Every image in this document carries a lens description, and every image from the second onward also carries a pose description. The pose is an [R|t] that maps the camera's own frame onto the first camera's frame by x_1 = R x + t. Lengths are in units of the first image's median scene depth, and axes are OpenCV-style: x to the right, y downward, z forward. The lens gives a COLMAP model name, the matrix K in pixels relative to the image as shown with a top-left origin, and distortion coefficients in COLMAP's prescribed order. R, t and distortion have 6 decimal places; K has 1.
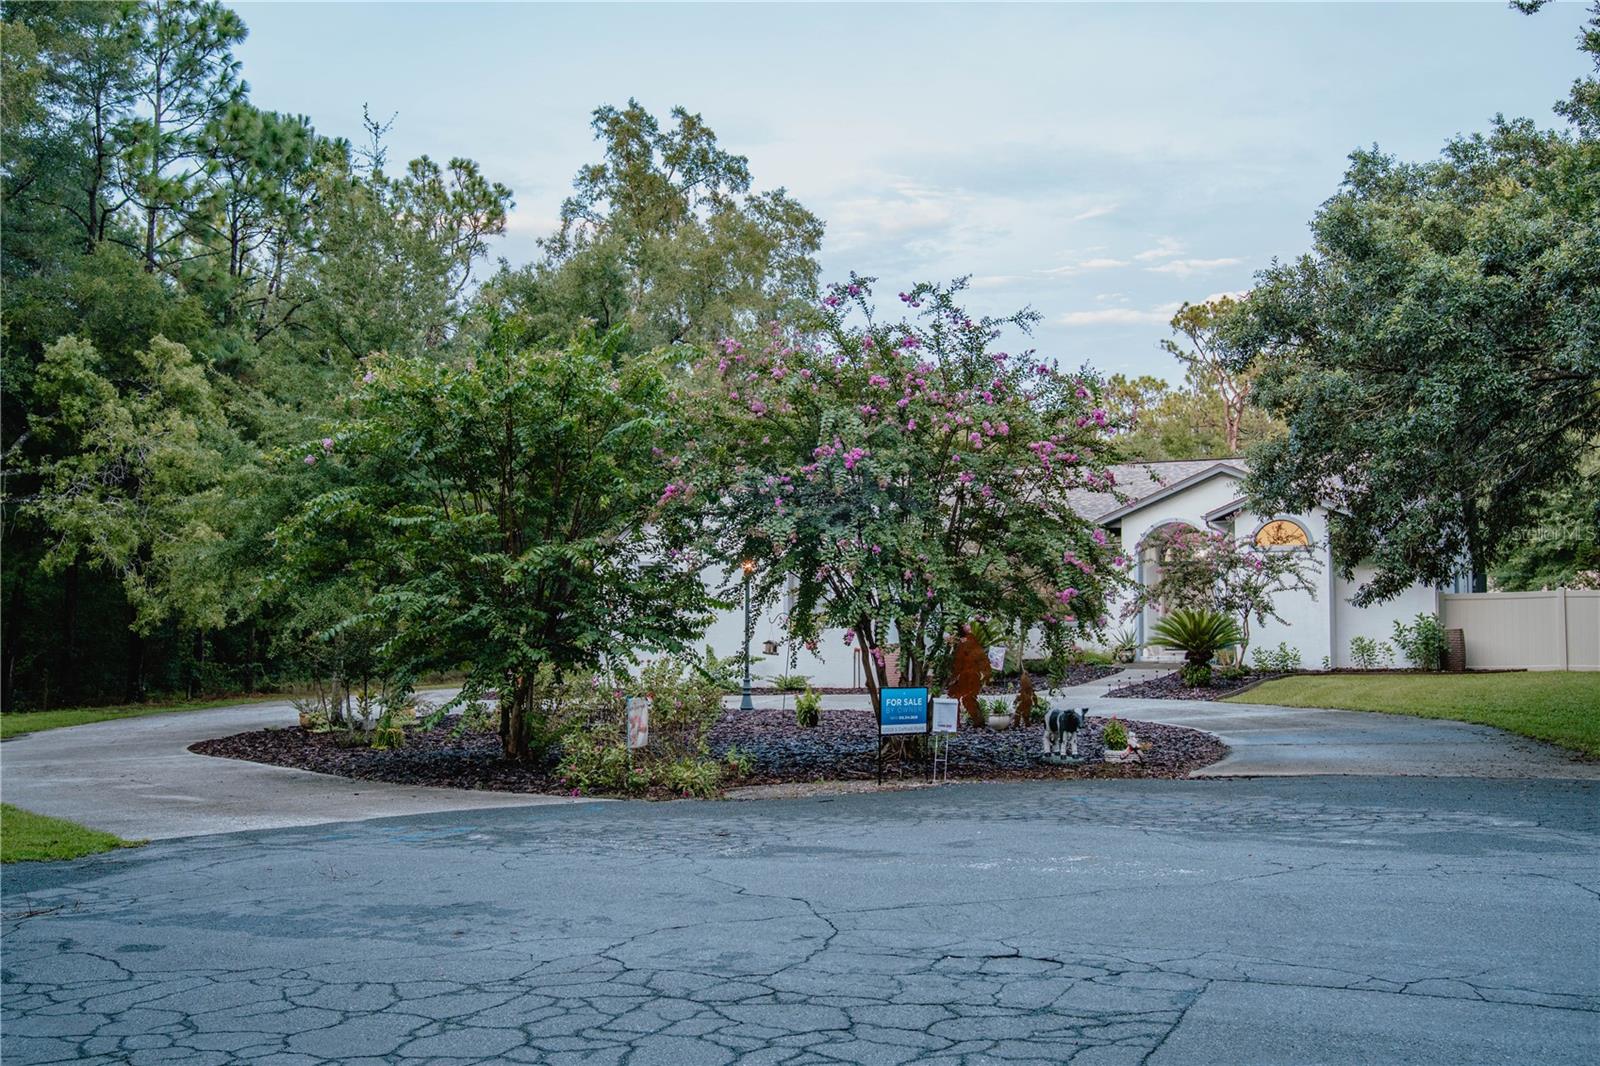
lens RADIAL K [[1615.9, 0, 801.6], [0, 1615.9, 531.4], [0, 0, 1]] dist [0.006171, 0.000000]
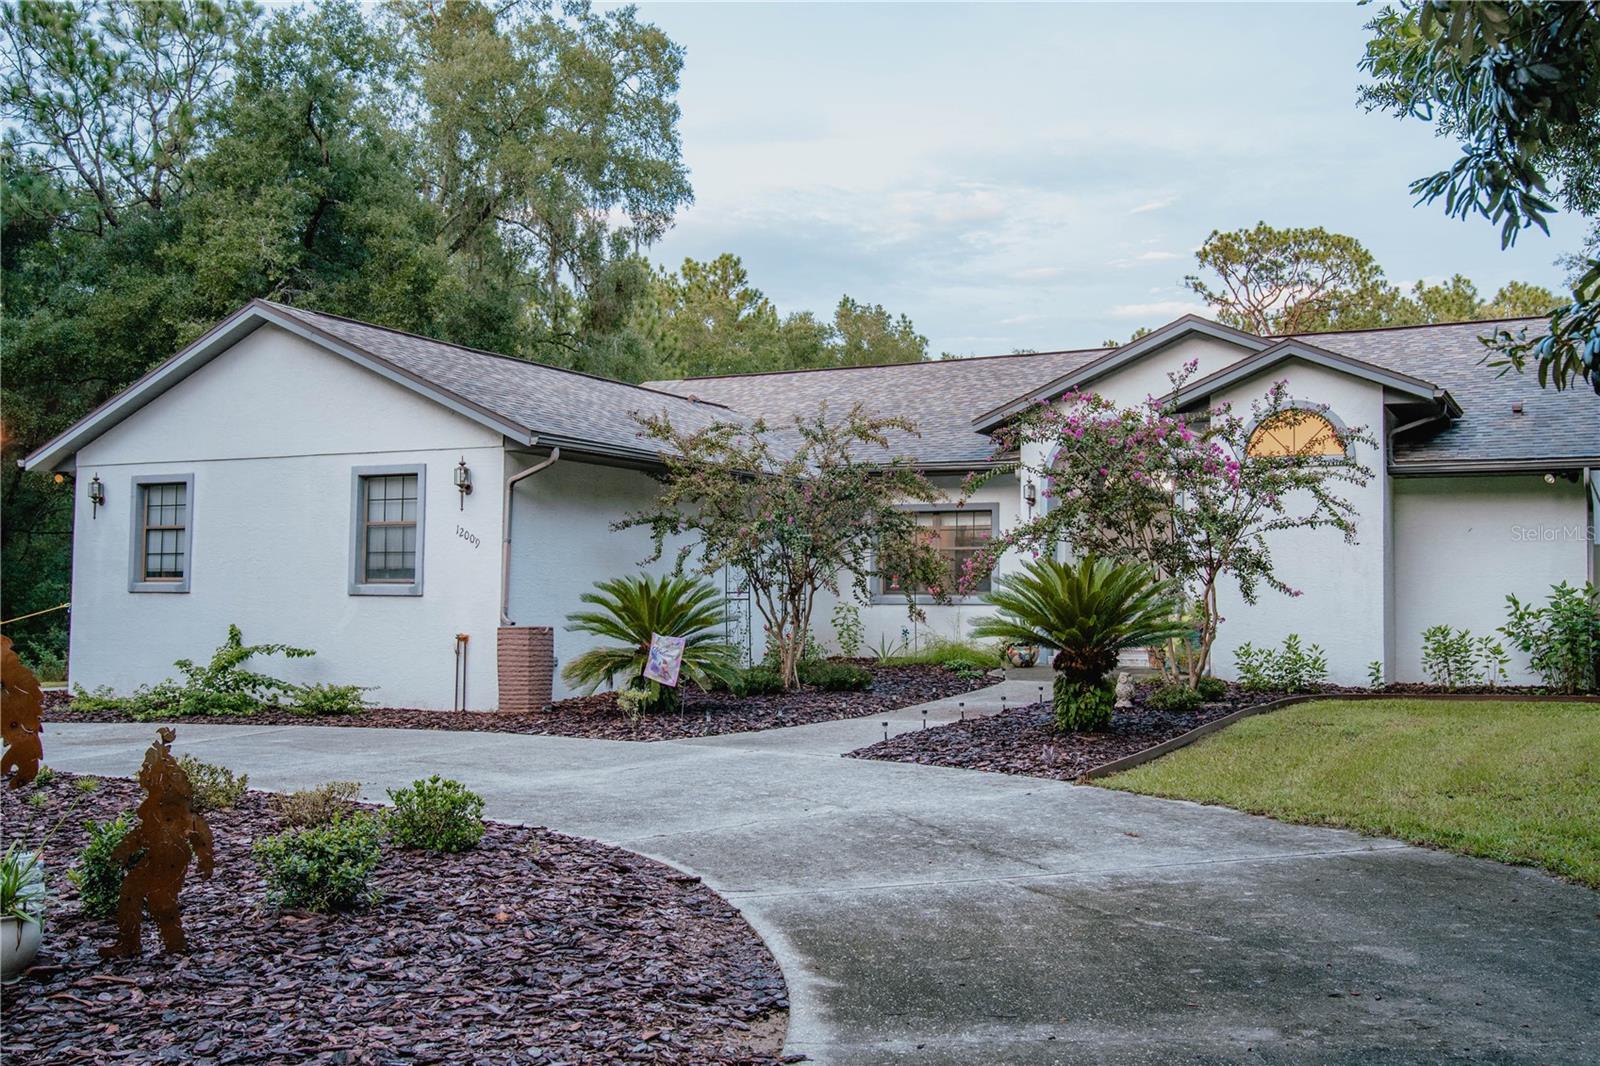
lens RADIAL K [[1560.9, 0, 797.9], [0, 1560.9, 536.0], [0, 0, 1]] dist [-0.001123, 0.000000]
pose [[0.998995, 0.010624, -0.043533, 0.158269], [-0.010236, 0.999906, 0.009107, 0.033483], [0.043626, -0.008653, 0.999010, 0.485060]]
